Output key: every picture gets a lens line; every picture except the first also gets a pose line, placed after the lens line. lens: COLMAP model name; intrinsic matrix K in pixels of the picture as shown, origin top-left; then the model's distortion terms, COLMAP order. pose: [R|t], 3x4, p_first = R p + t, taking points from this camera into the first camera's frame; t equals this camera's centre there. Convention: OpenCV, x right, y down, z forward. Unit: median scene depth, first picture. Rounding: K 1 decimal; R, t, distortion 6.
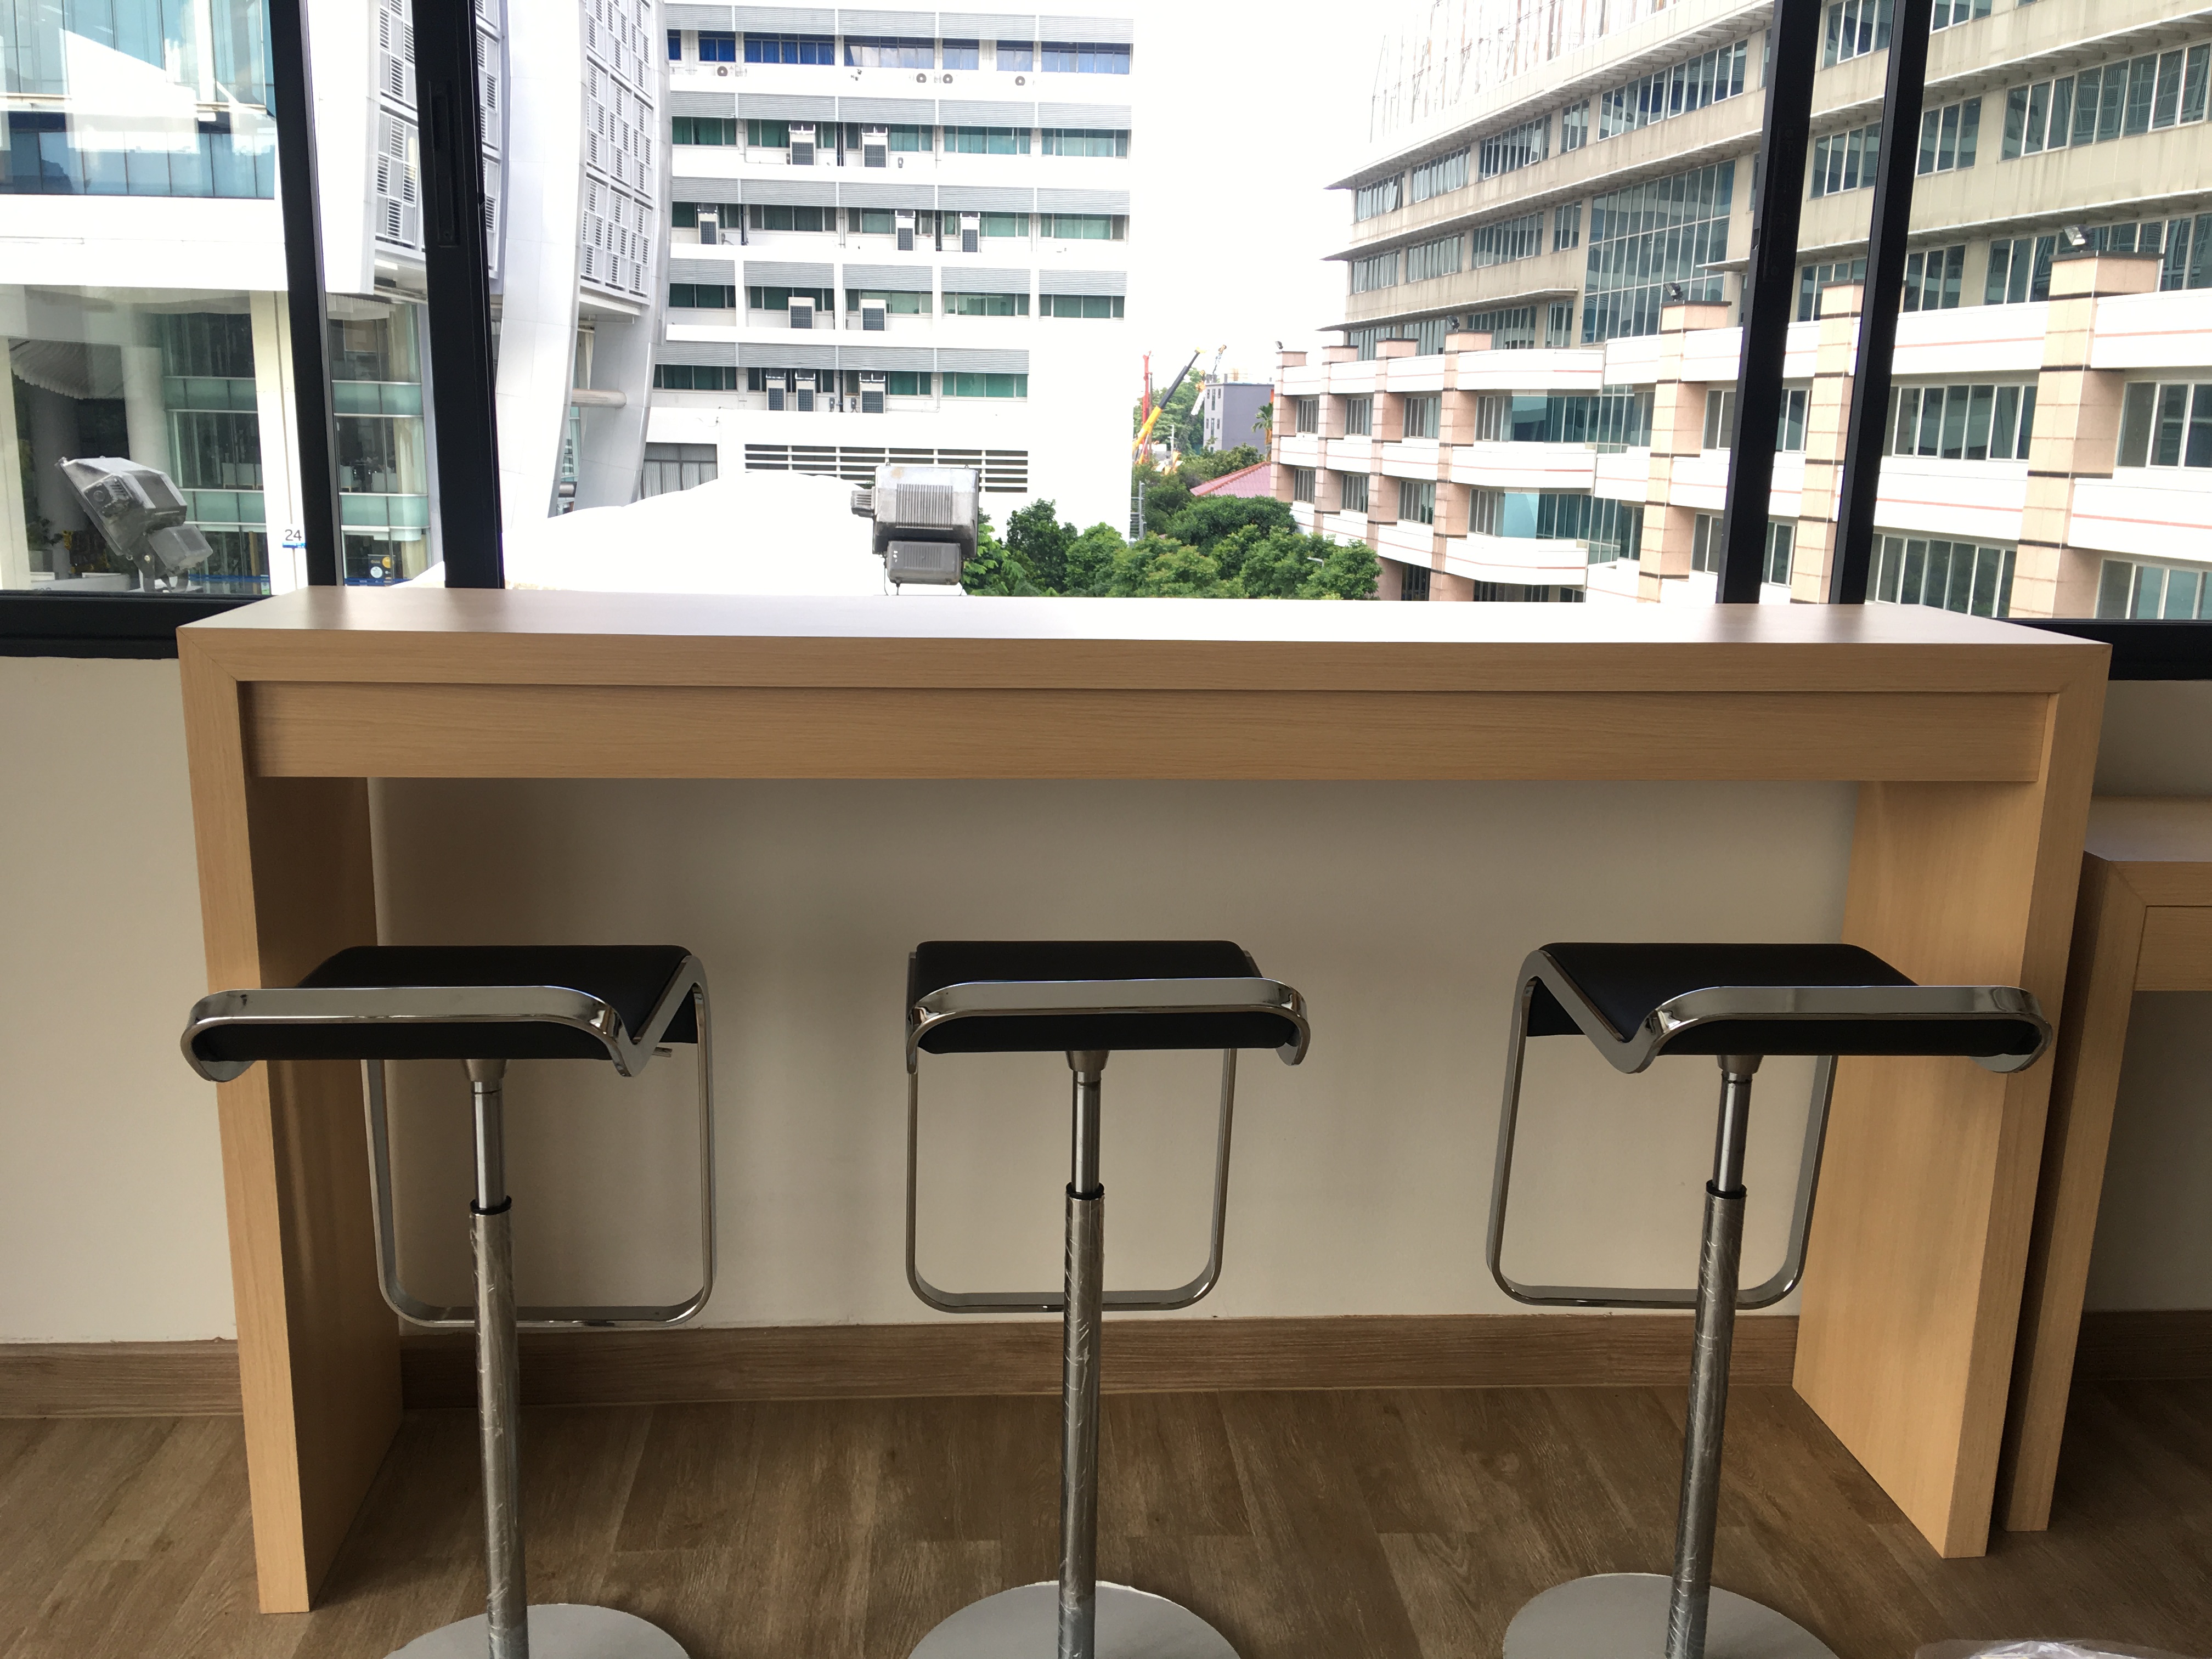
lens RADIAL K [[1859.4, 0, 1098.8], [0, 1859.4, 815.8], [0, 0, 1]] dist [0.132384, -0.203184]
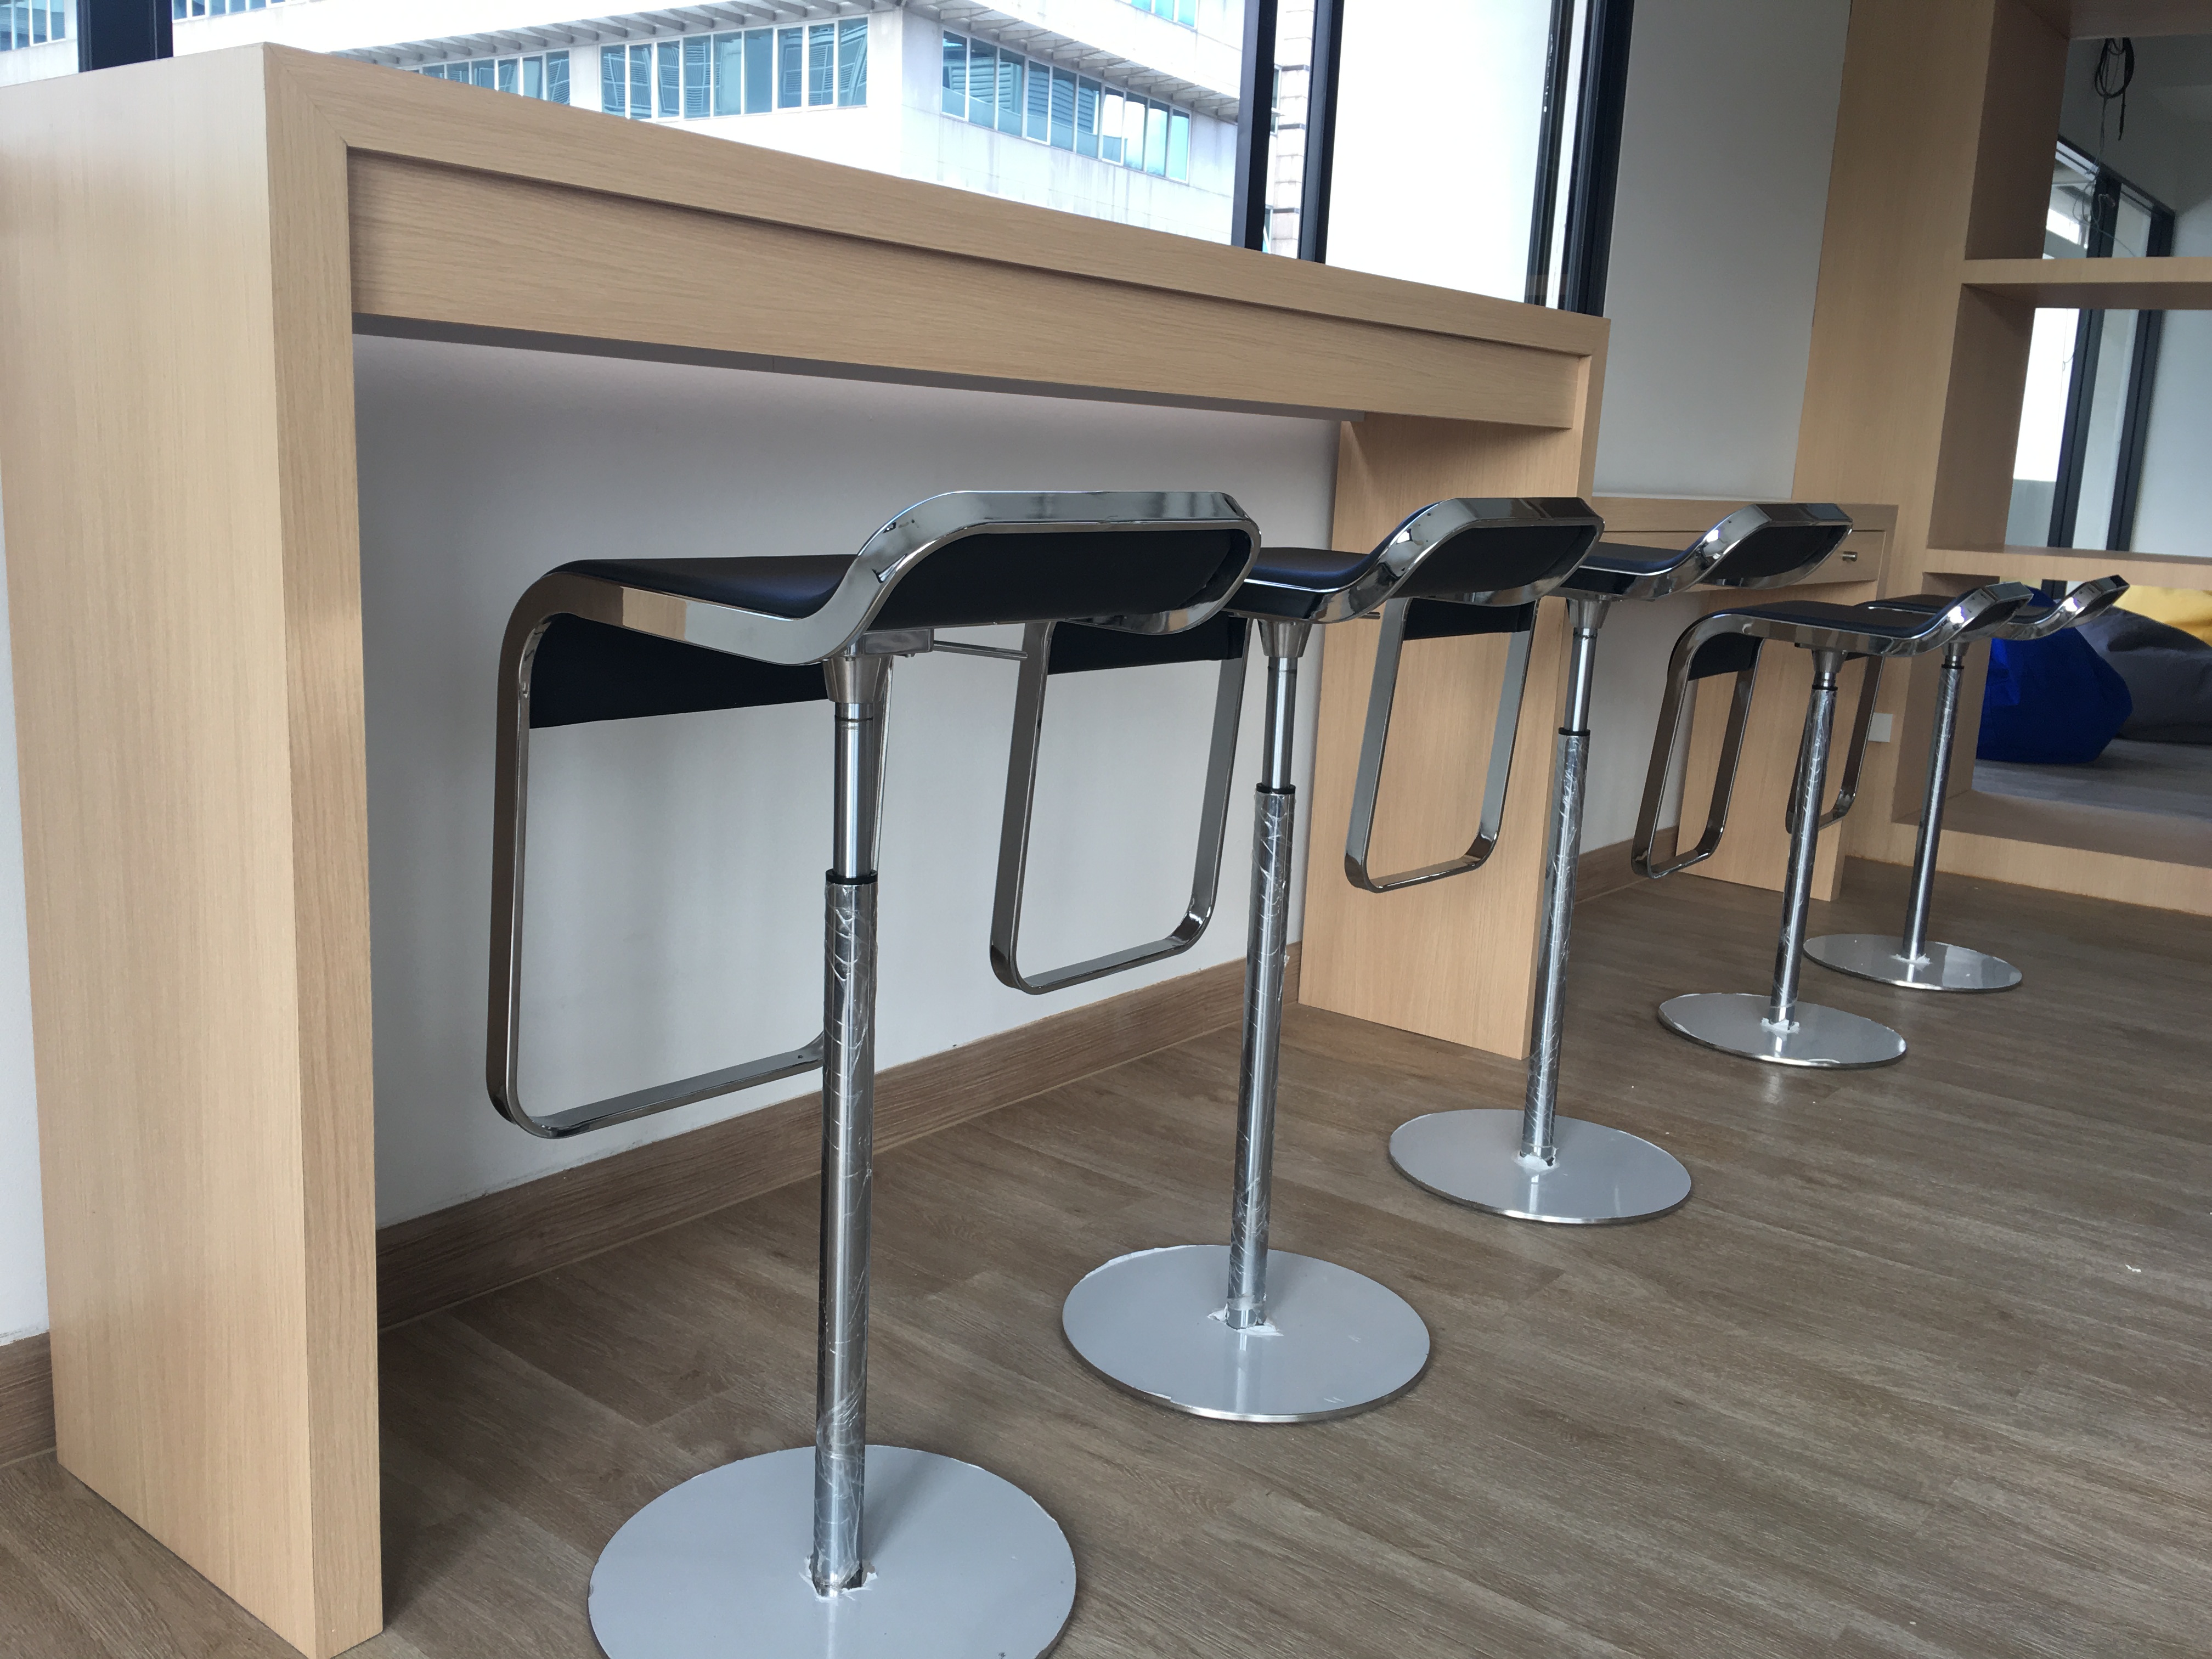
lens RADIAL K [[1859.4, 0, 1098.8], [0, 1859.4, 815.8], [0, 0, 1]] dist [0.132384, -0.203184]
pose [[0.681081, -0.125603, 0.721354, -0.588952], [0.123777, 0.990749, 0.055644, 0.112049], [-0.721670, 0.051389, 0.690327, 0.297155]]
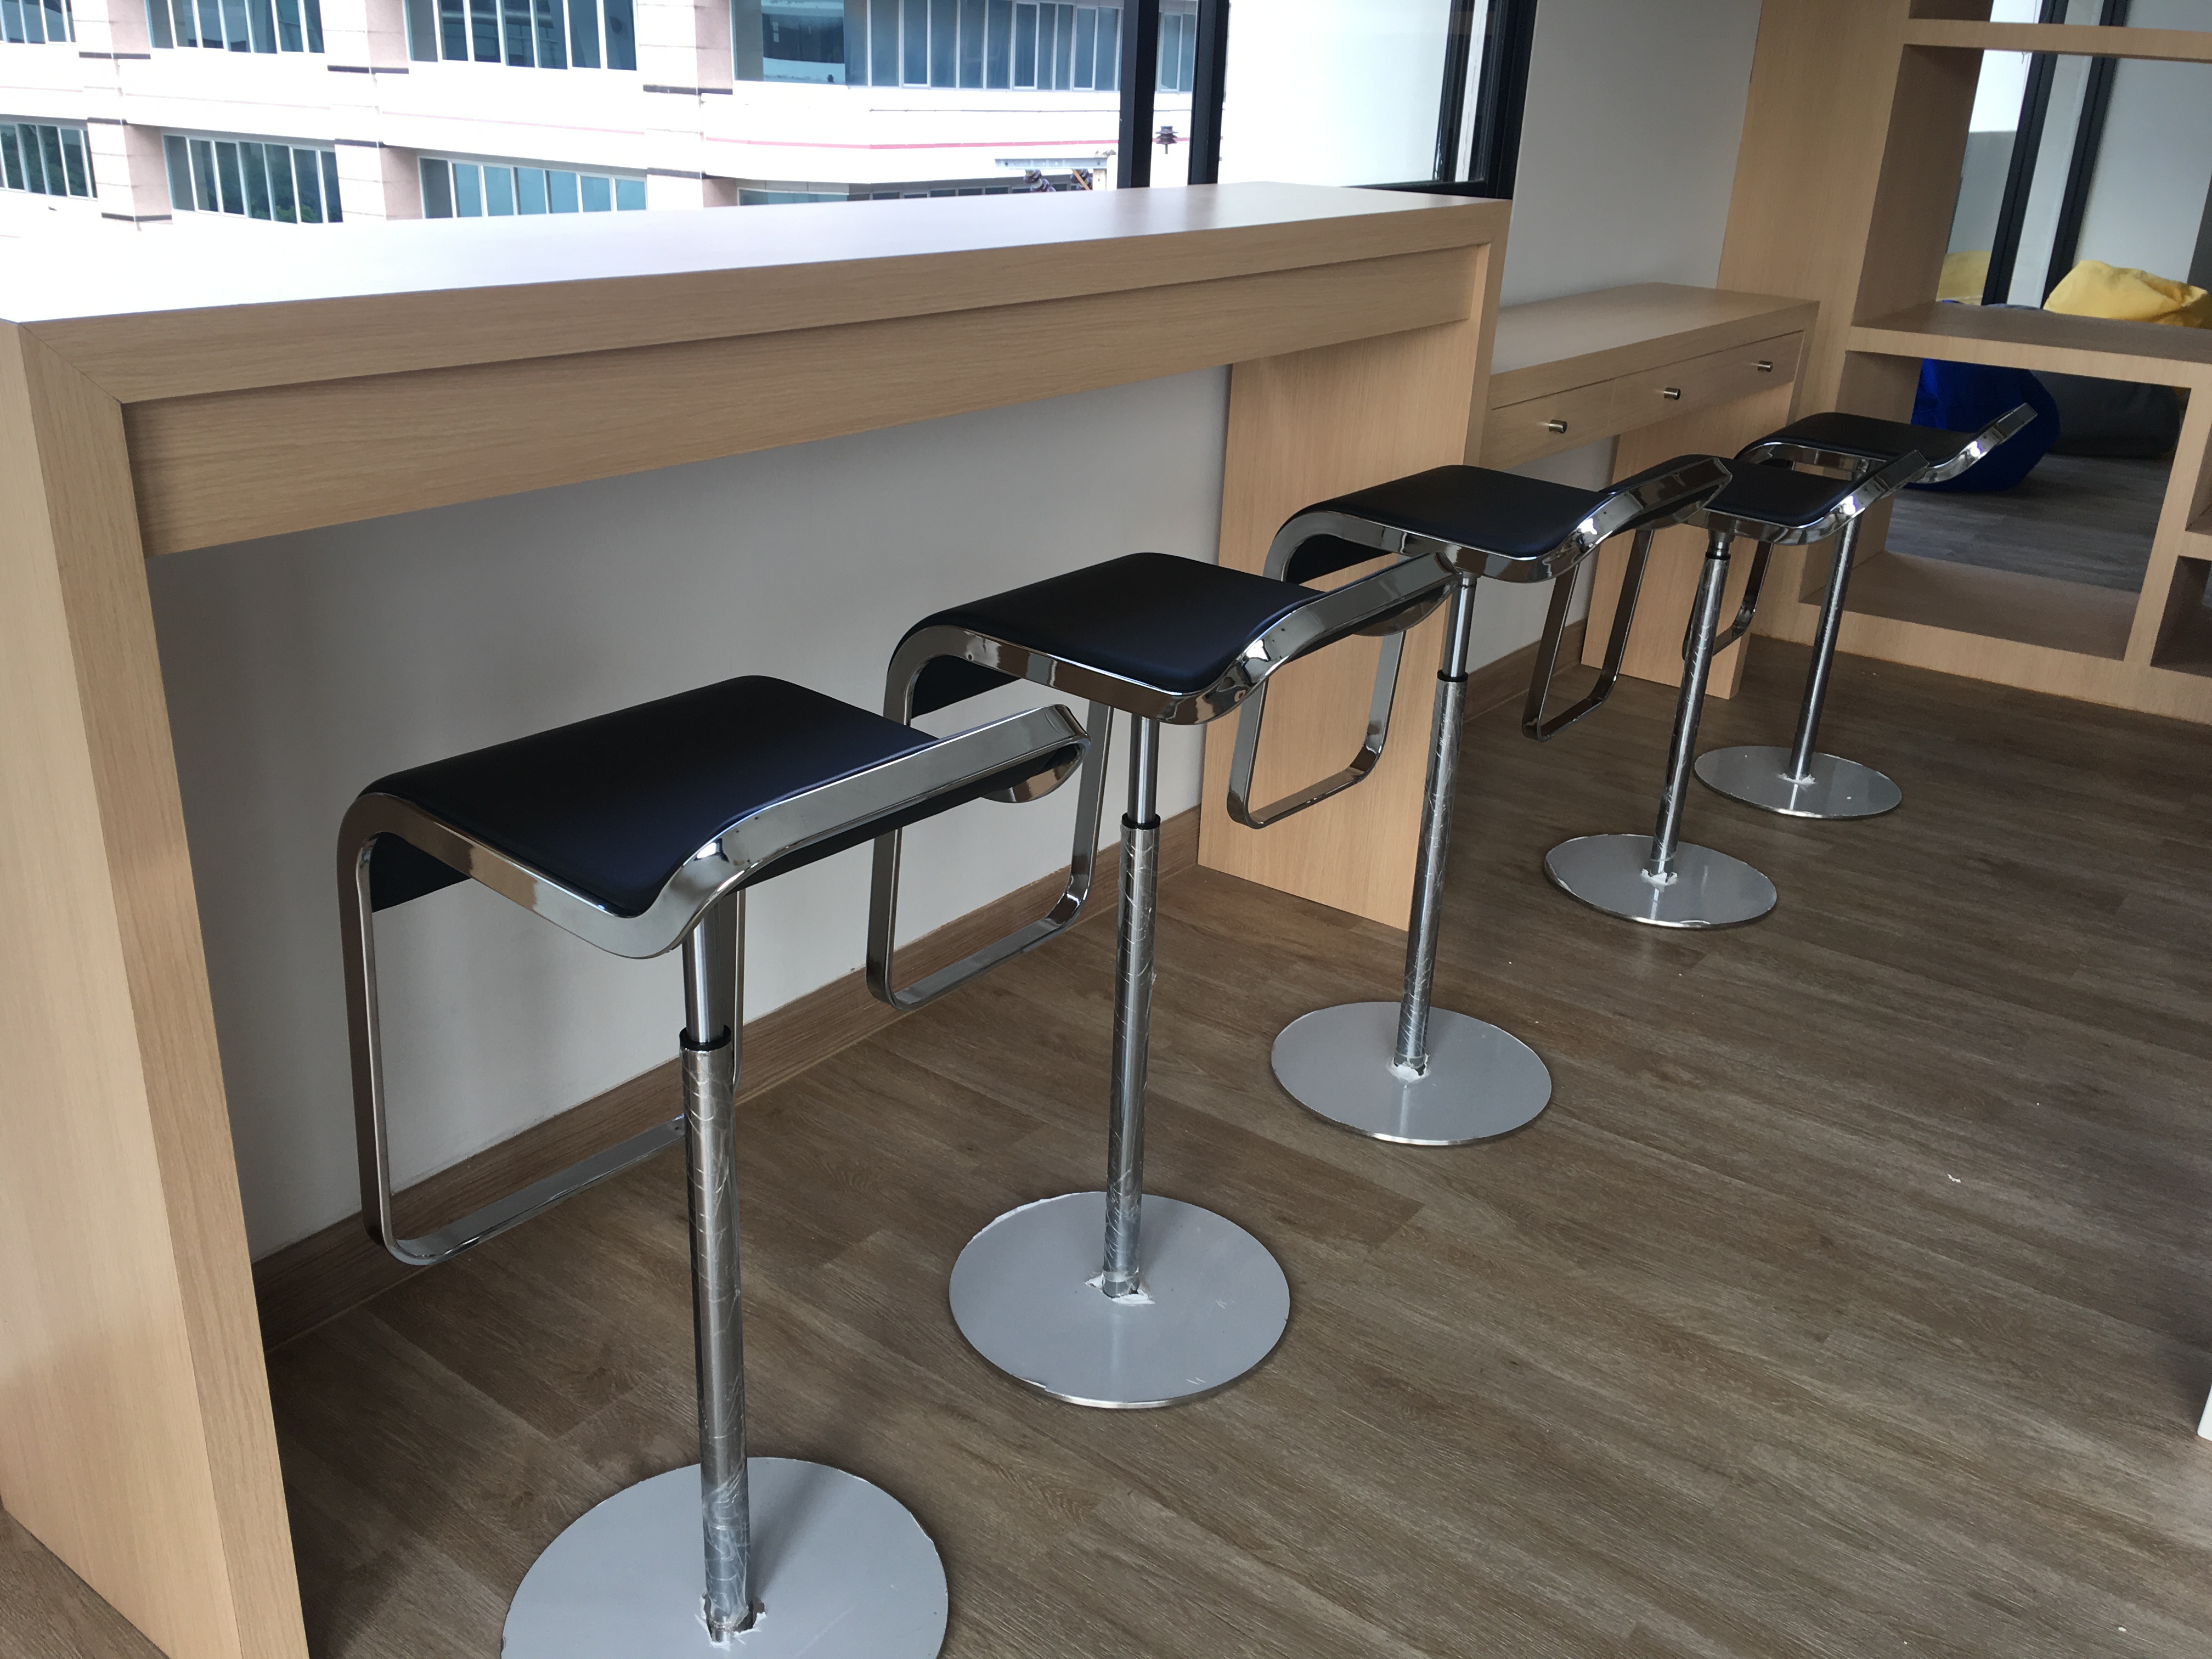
lens RADIAL K [[1859.4, 0, 1098.8], [0, 1859.4, 815.8], [0, 0, 1]] dist [0.132384, -0.203184]
pose [[0.658573, -0.276638, 0.699824, -0.544060], [0.134933, 0.958316, 0.251840, -0.042476], [-0.740321, -0.071425, 0.668449, 0.265936]]
